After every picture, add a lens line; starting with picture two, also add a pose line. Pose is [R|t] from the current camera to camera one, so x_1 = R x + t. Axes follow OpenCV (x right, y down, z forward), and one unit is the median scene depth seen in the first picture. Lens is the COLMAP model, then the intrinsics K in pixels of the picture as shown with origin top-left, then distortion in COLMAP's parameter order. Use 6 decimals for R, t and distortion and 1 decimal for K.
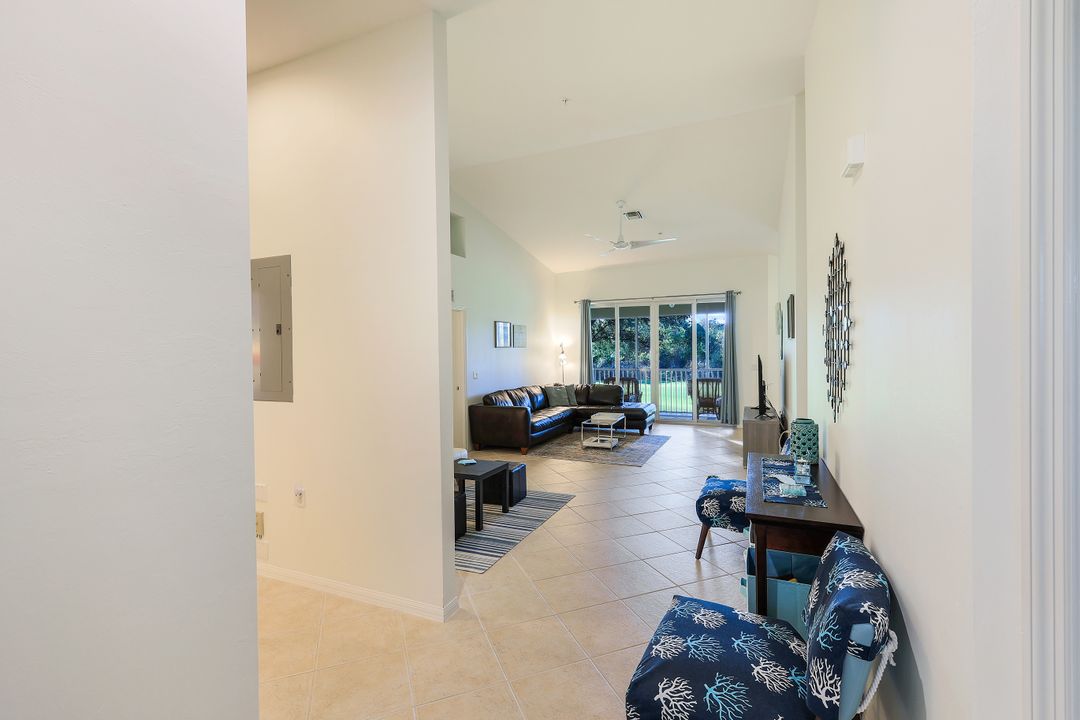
lens RADIAL K [[476.4, 0, 542.3], [0, 476.4, 354.0], [0, 0, 1]] dist [0.000181, -0.000077]
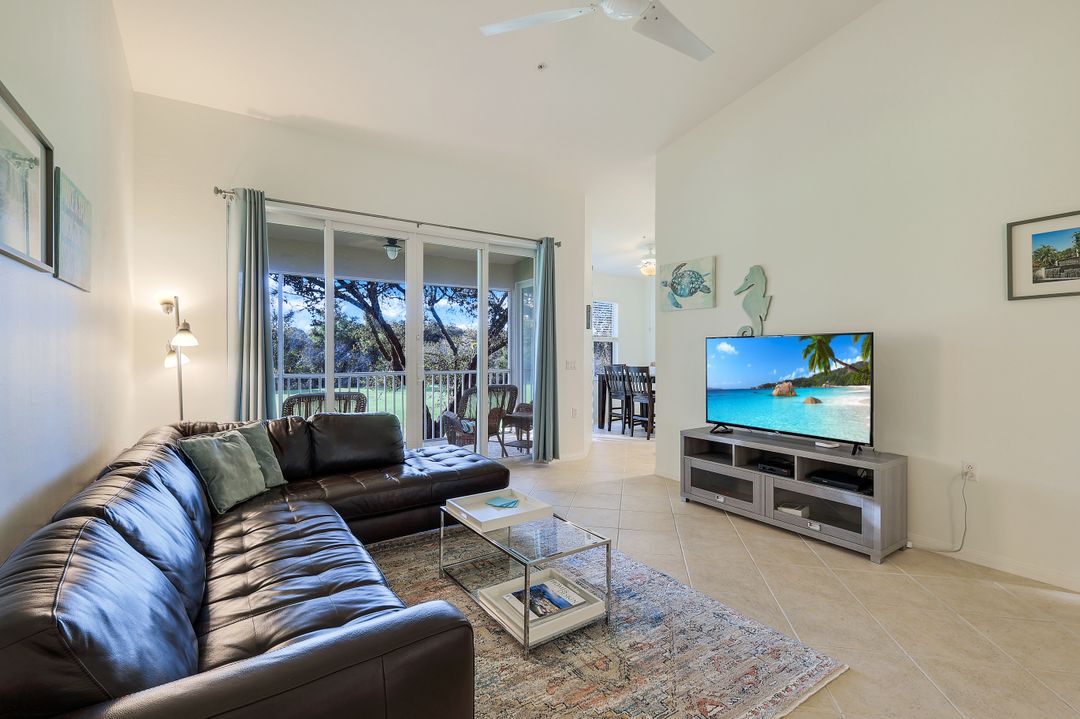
lens RADIAL K [[476.4, 0, 542.3], [0, 476.4, 353.5], [0, 0, 1]] dist [0.000181, -0.000077]
pose [[0.526088, 0.011344, 0.850355, -0.116891], [-0.000387, 0.999914, -0.013100, 0.020383], [-0.850430, 0.006563, 0.526047, 0.661669]]
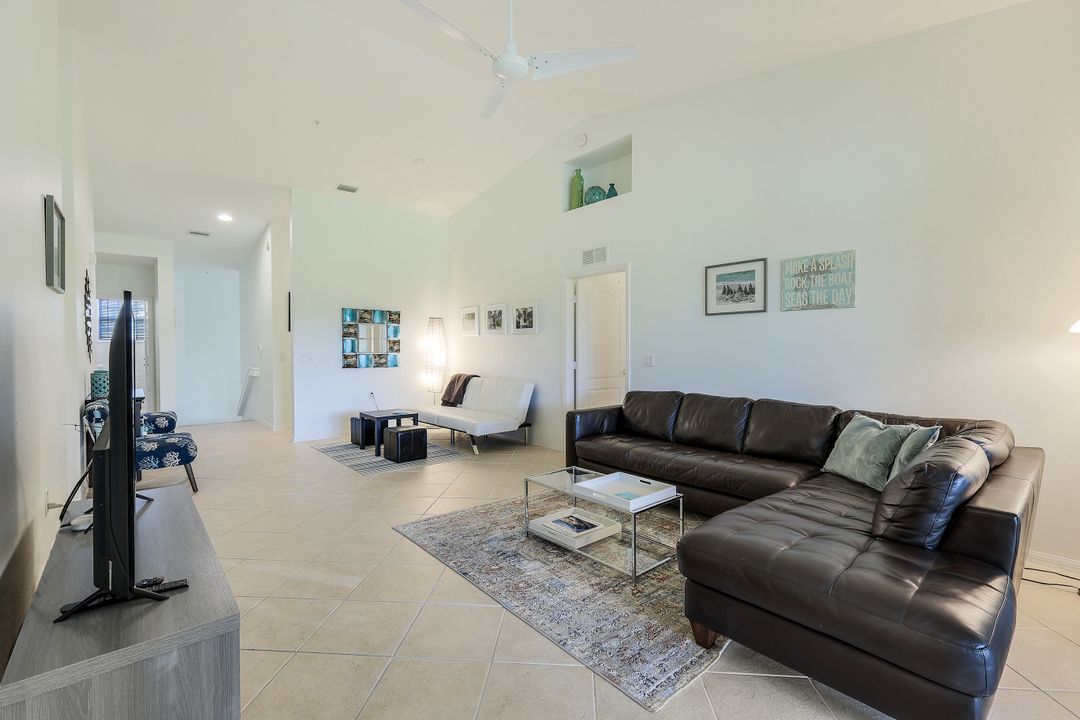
lens RADIAL K [[476.4, 0, 542.3], [0, 476.4, 354.0], [0, 0, 1]] dist [0.000181, -0.000077]
pose [[-0.425144, 0.026600, -0.904735, 0.414119], [0.003616, 0.999610, 0.027690, 0.012853], [0.905118, 0.008501, -0.425074, 0.918198]]
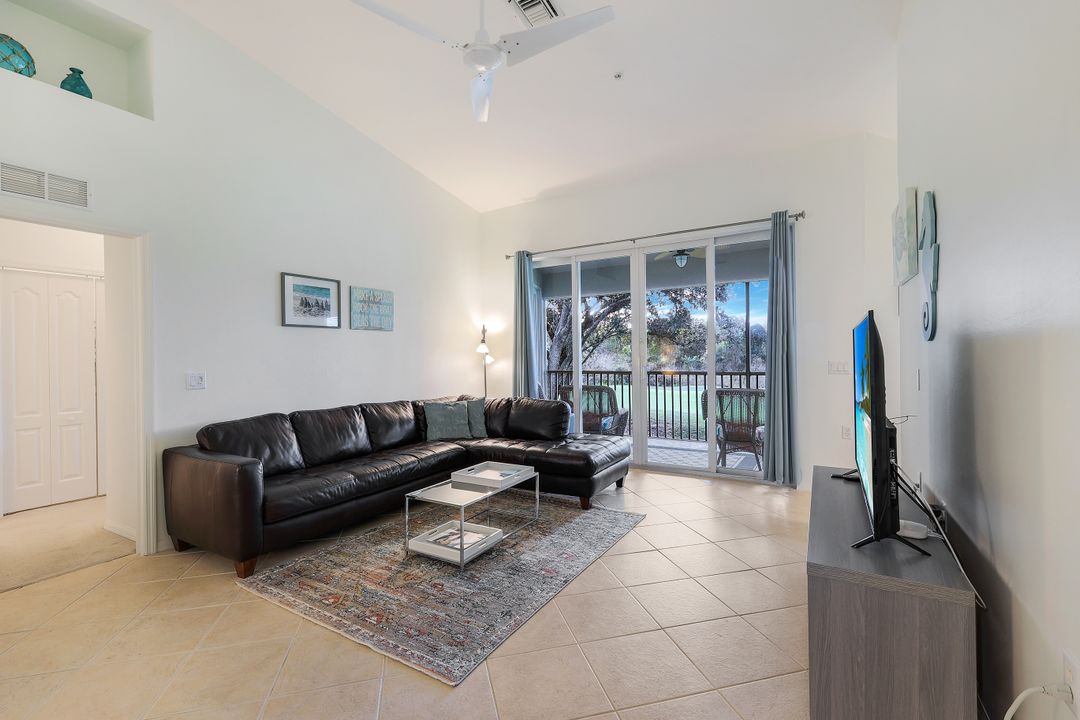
lens RADIAL K [[476.4, 0, 542.3], [0, 476.4, 354.0], [0, 0, 1]] dist [0.000181, -0.000077]
pose [[0.993940, -0.001627, -0.109913, 0.194219], [0.000804, 0.999971, -0.007535, 0.017051], [0.109922, 0.007401, 0.993913, 0.461429]]
